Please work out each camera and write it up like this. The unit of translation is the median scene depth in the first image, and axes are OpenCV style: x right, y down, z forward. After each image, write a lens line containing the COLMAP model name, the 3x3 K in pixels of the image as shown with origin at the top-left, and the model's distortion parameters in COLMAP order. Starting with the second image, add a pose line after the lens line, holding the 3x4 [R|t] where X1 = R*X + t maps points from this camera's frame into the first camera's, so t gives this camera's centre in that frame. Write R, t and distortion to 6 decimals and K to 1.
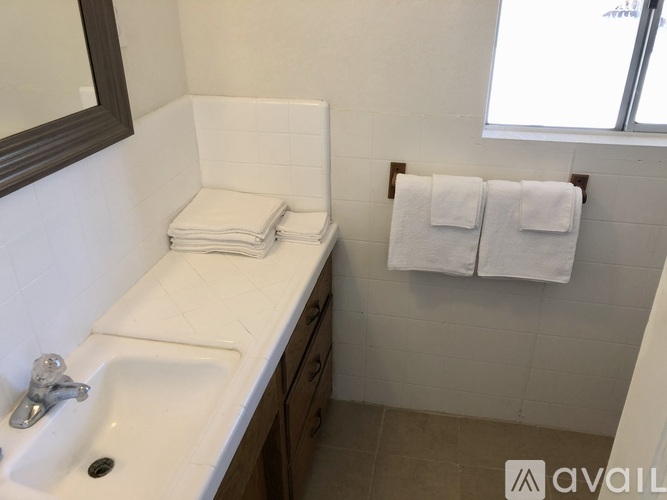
lens RADIAL K [[551.4, 0, 335.1], [0, 551.4, 242.6], [0, 0, 1]] dist [0.046162, -0.010482]
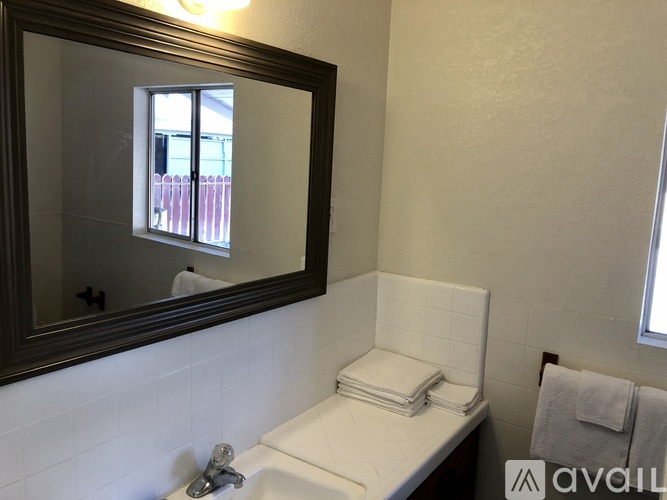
lens RADIAL K [[551.4, 0, 335.1], [0, 551.4, 242.6], [0, 0, 1]] dist [0.046162, -0.010482]
pose [[0.922458, 0.095586, -0.374078, 0.116004], [-0.210164, 0.937068, -0.278811, 0.042880], [0.323886, 0.335809, 0.884494, -0.161203]]
